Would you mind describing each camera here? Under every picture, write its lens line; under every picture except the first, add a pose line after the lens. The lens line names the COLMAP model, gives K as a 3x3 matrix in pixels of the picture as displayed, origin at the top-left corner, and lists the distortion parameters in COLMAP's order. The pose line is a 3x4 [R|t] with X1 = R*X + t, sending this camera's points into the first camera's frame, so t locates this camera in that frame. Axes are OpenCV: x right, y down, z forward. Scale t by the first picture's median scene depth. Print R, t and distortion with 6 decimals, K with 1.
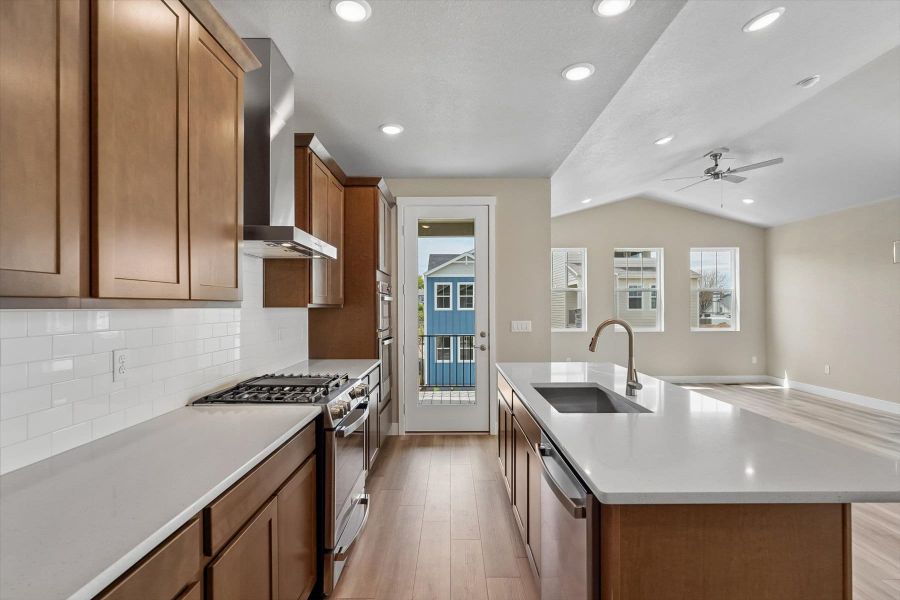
lens RADIAL K [[440.4, 0, 445.6], [0, 440.4, 301.2], [0, 0, 1]] dist [-0.003158, 0.000385]
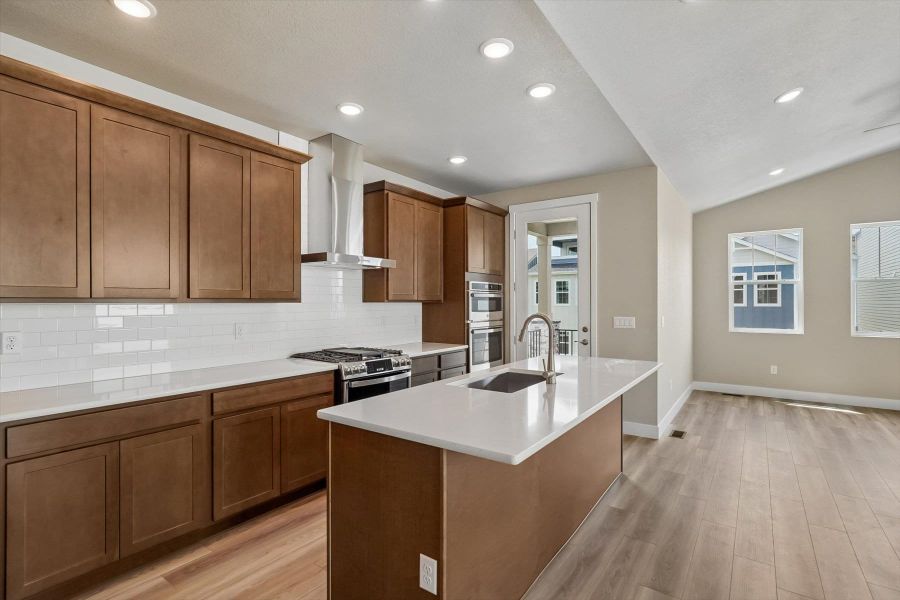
lens RADIAL K [[440.4, 0, 445.6], [0, 440.4, 301.2], [0, 0, 1]] dist [-0.003158, 0.000385]
pose [[0.806642, 0.001857, -0.591038, 0.361349], [0.005092, 0.999936, 0.010091, -0.001918], [0.591019, -0.011150, 0.806581, -0.018083]]
